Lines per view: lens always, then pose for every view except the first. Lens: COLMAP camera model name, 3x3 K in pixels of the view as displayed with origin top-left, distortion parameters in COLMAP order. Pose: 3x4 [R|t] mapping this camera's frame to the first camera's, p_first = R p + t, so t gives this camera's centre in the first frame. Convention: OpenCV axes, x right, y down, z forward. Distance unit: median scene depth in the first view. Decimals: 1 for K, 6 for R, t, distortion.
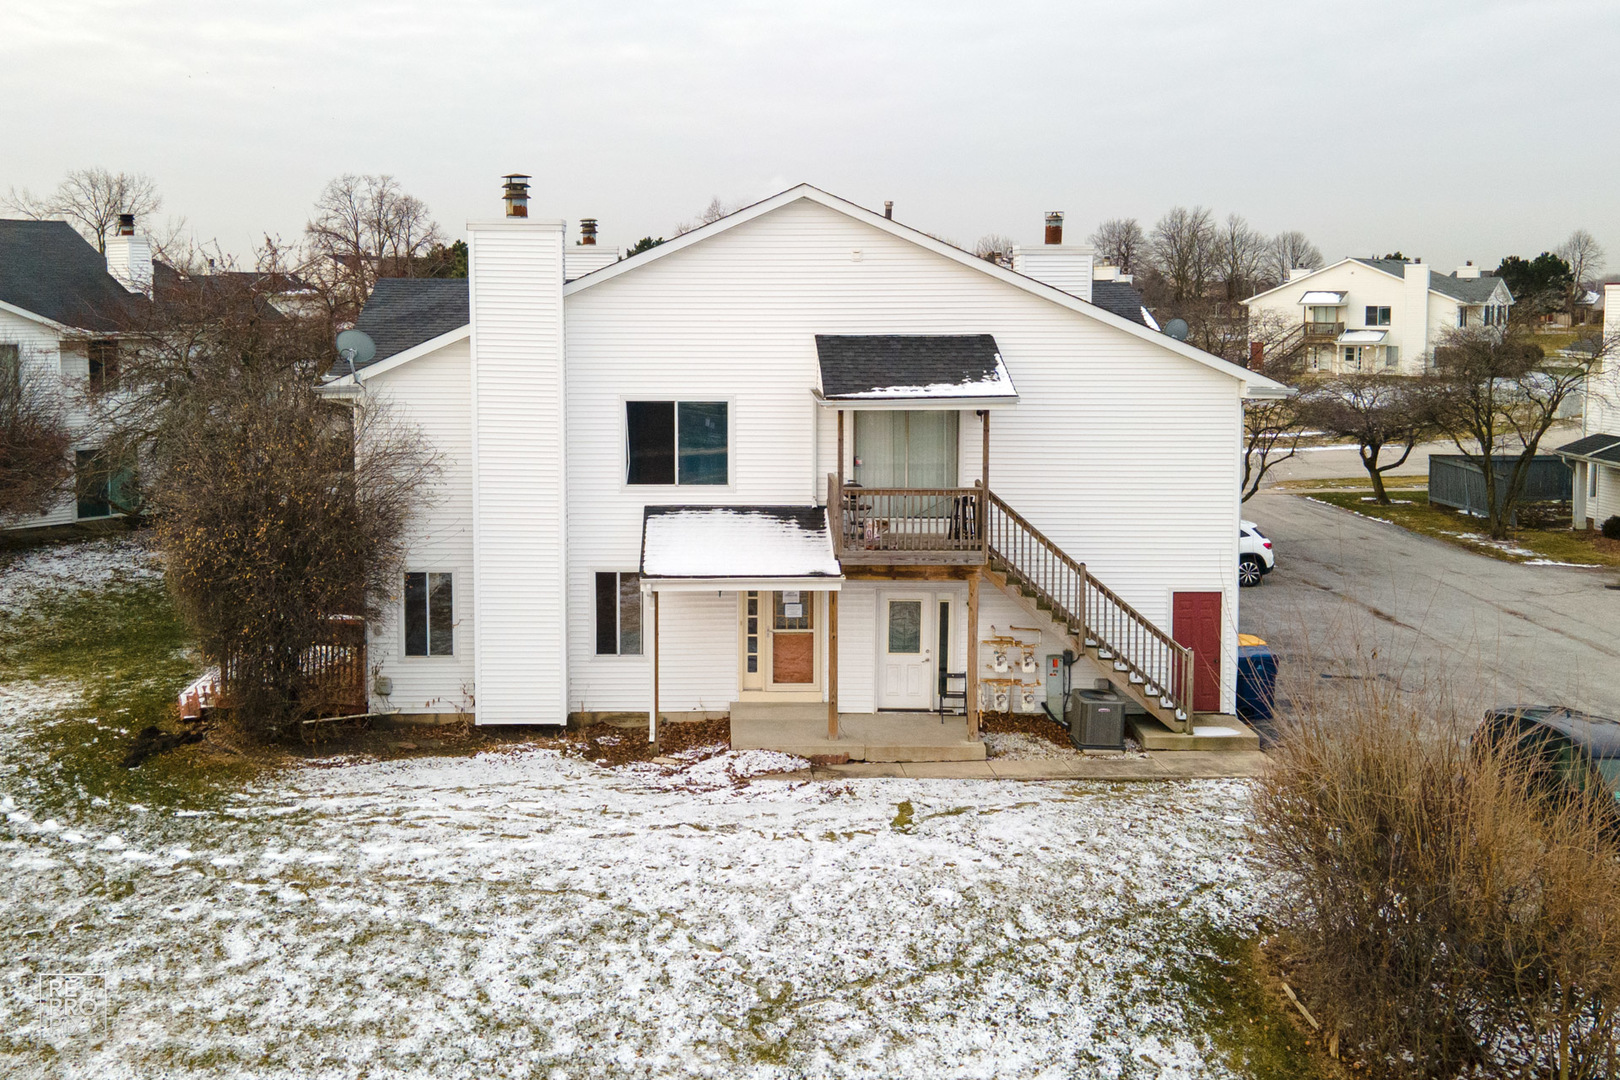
lens RADIAL K [[1457.2, 0, 706.9], [0, 1457.2, 418.3], [0, 0, 1]] dist [0.039803, 0.005259]
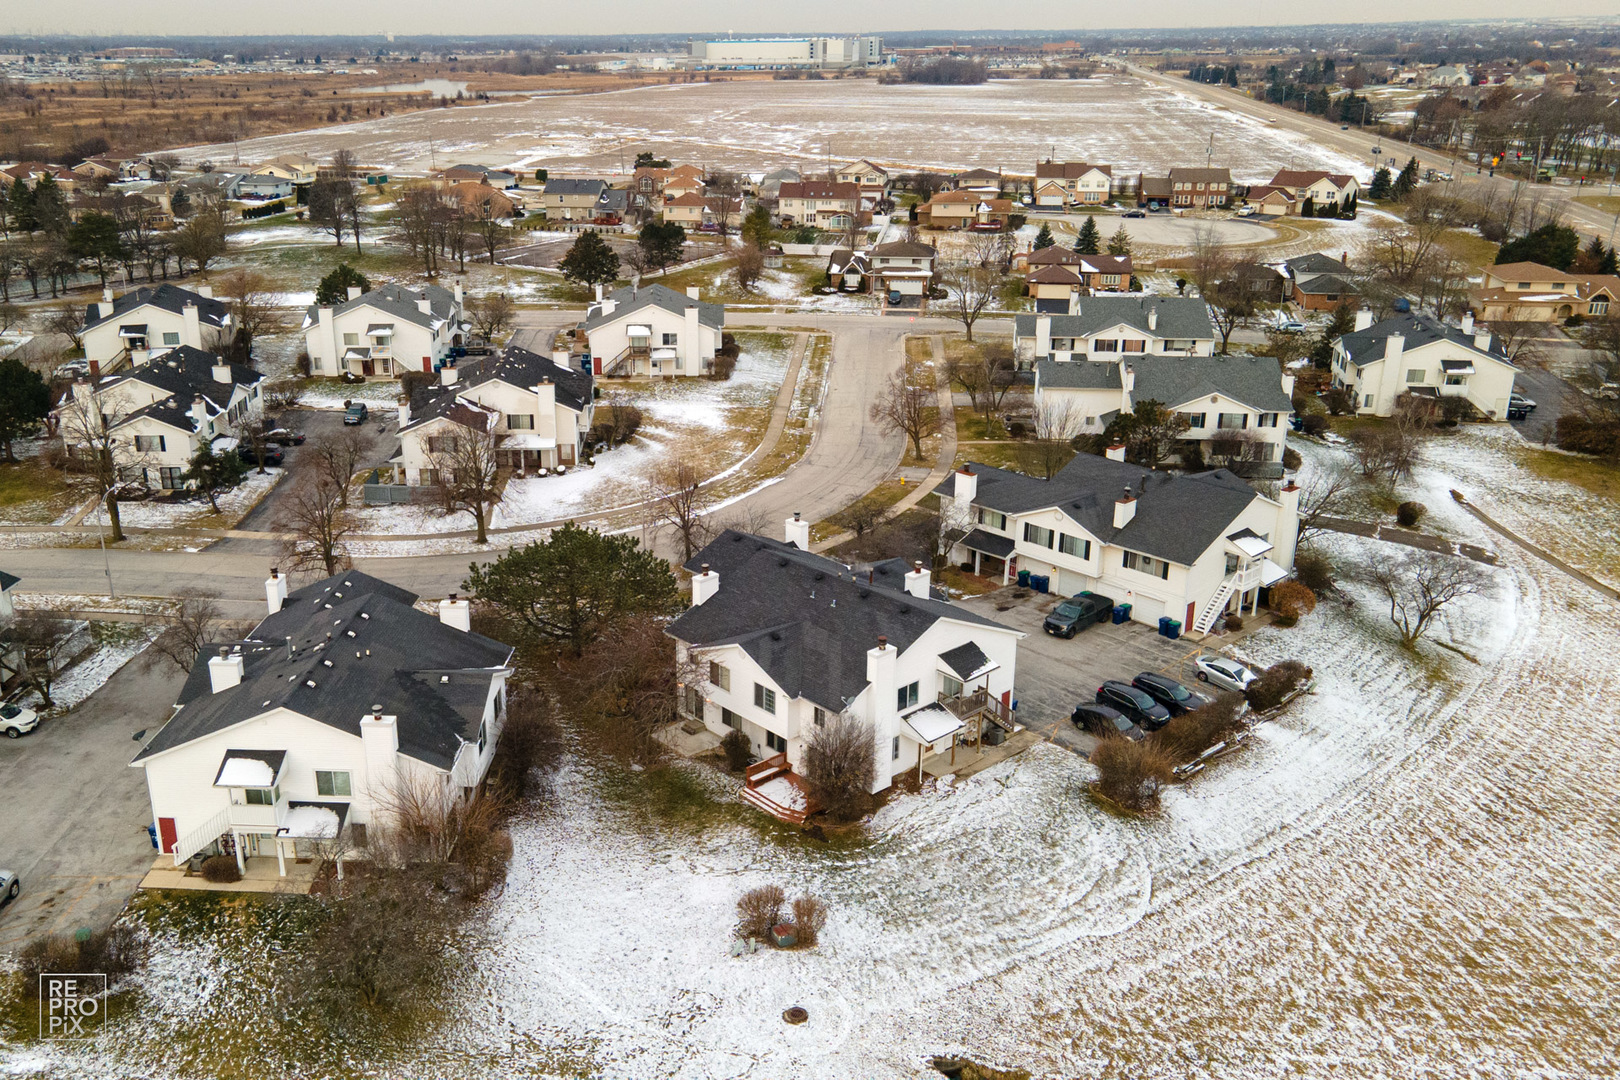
lens RADIAL K [[1499.3, 0, 686.6], [0, 1499.3, 569.2], [0, 0, 1]] dist [0.032599, 0.013668]
pose [[0.760988, -0.239646, 0.602882, -2.604366], [0.065596, 0.952935, 0.295994, -1.417347], [-0.645441, -0.185702, 0.740892, -1.237929]]
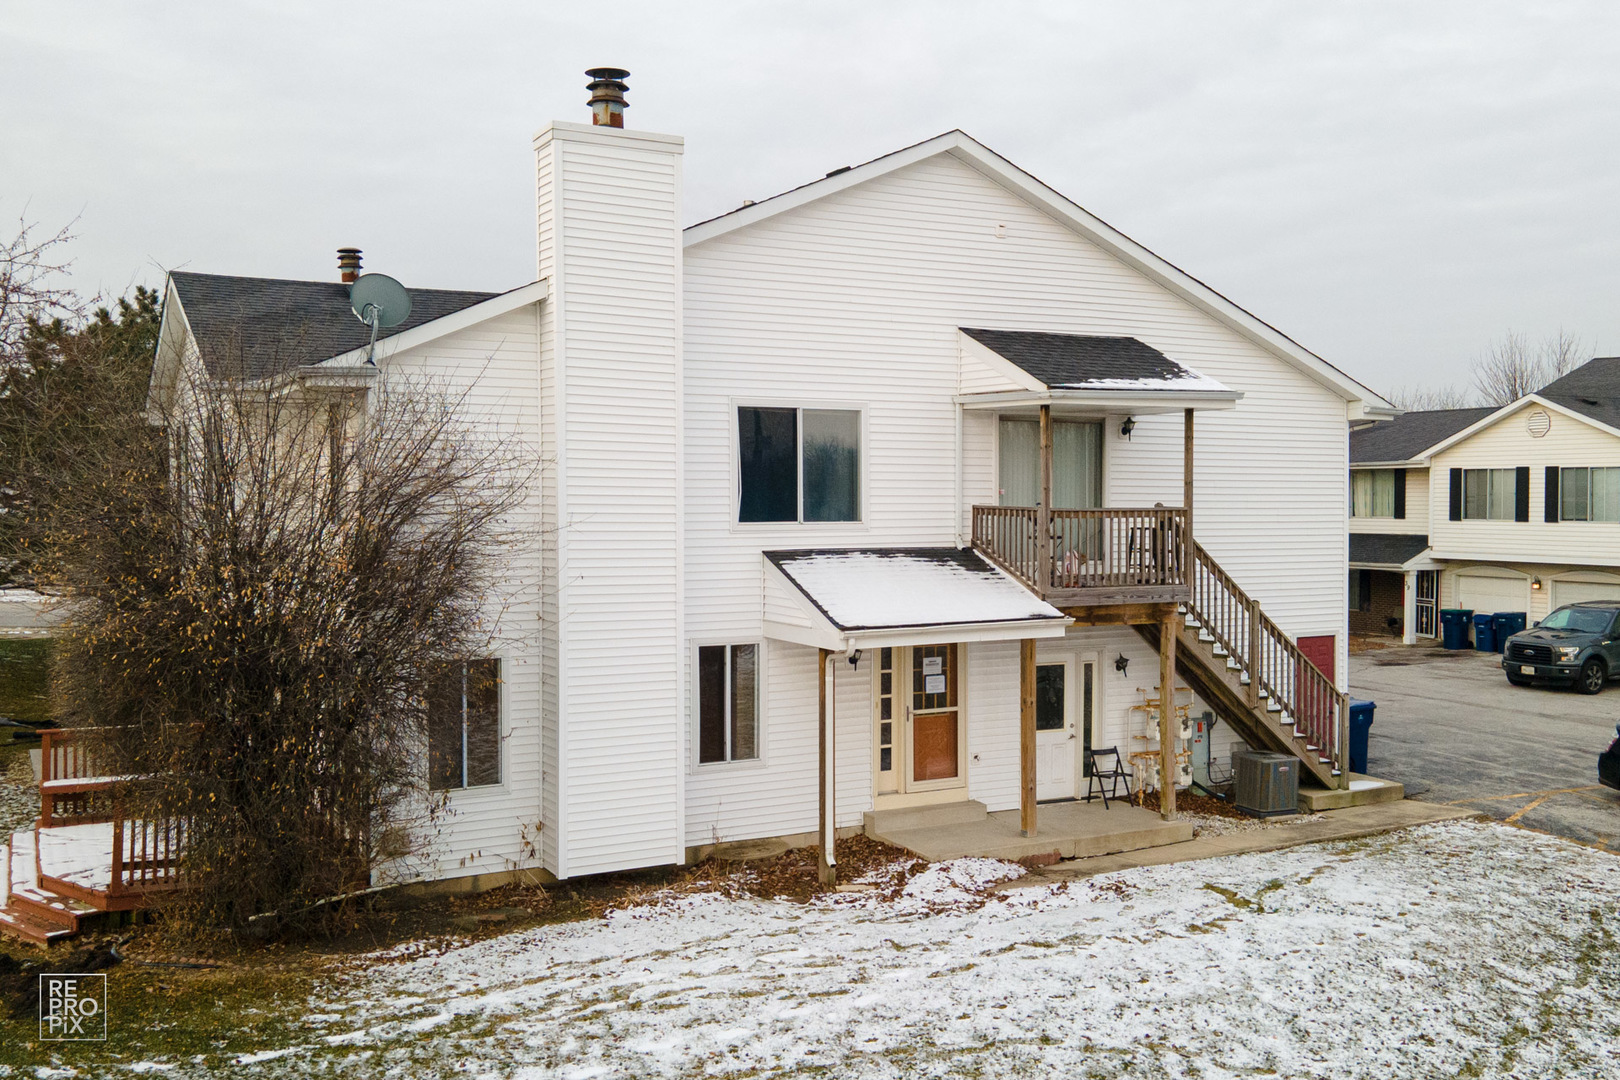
lens RADIAL K [[1561.1, 0, 866.0], [0, 1561.1, 539.6], [0, 0, 1]] dist [0.037918, 0.009737]
pose [[0.871407, -0.015556, 0.490313, -0.419719], [0.045321, 0.997775, -0.048891, 0.104671], [-0.488462, 0.064826, 0.870174, 0.325608]]
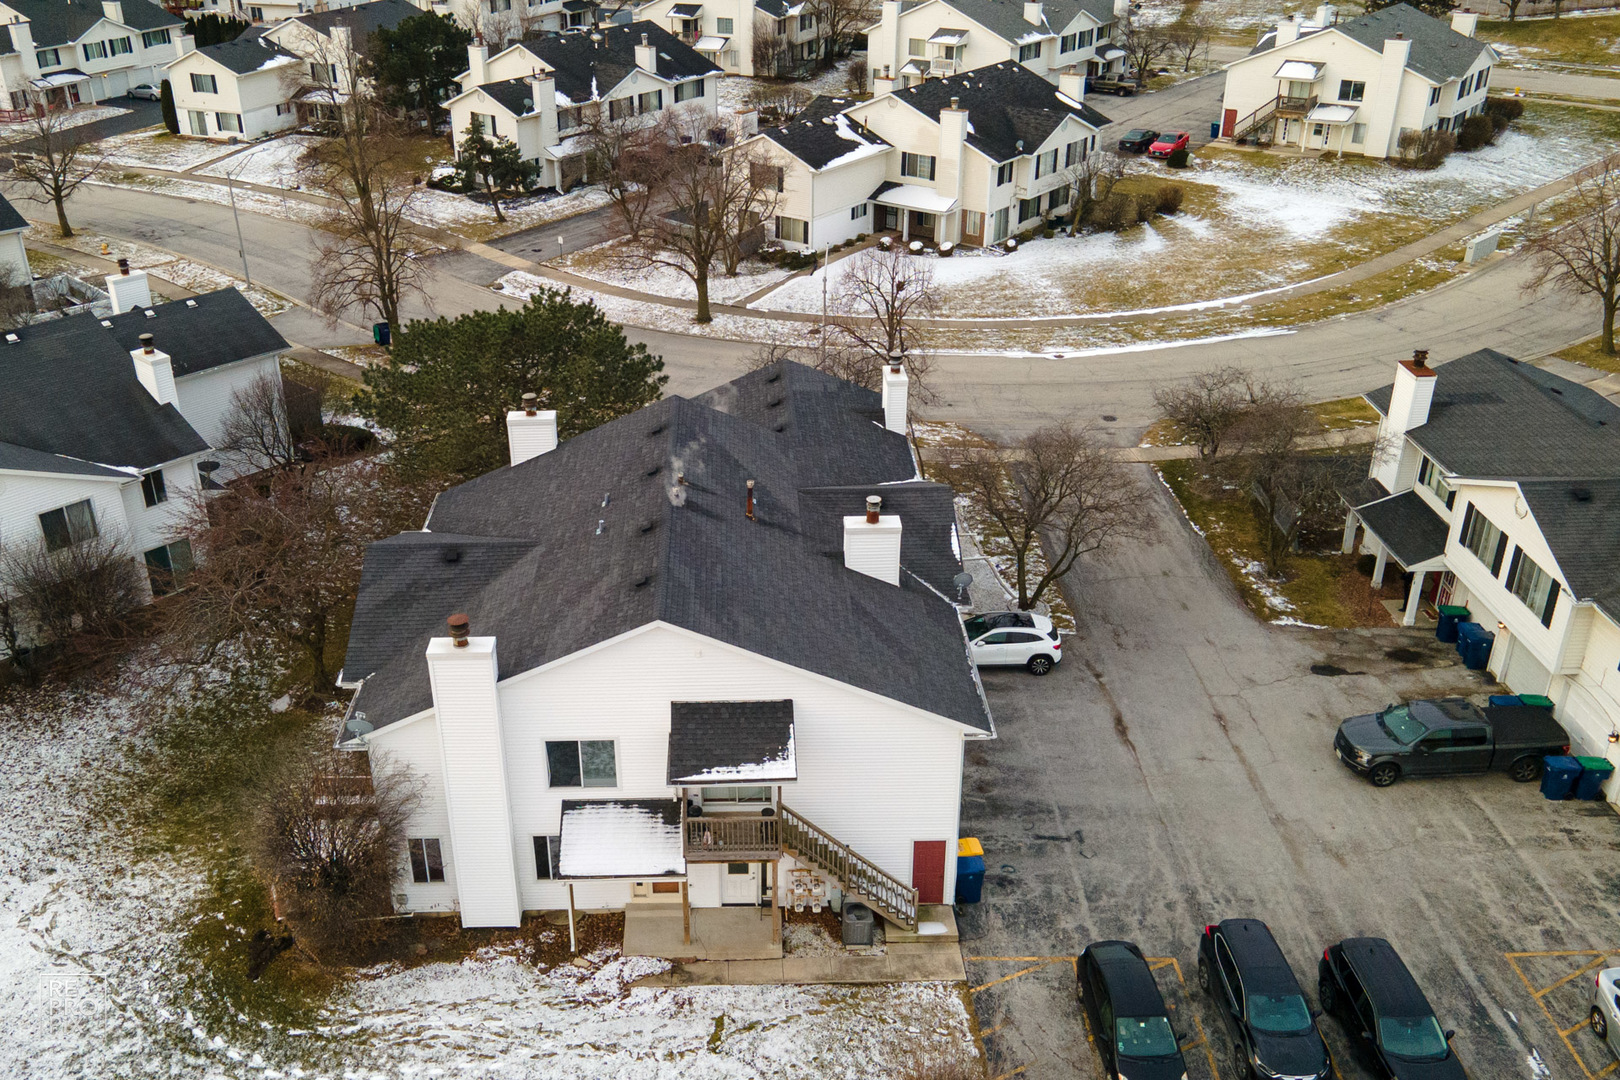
lens RADIAL K [[1499.3, 0, 686.6], [0, 1499.3, 569.2], [0, 0, 1]] dist [0.032599, 0.013668]
pose [[0.999252, -0.019732, -0.033250, 0.156695], [0.031152, 0.920249, 0.390091, -0.838246], [0.022901, -0.390835, 0.920176, -0.361631]]
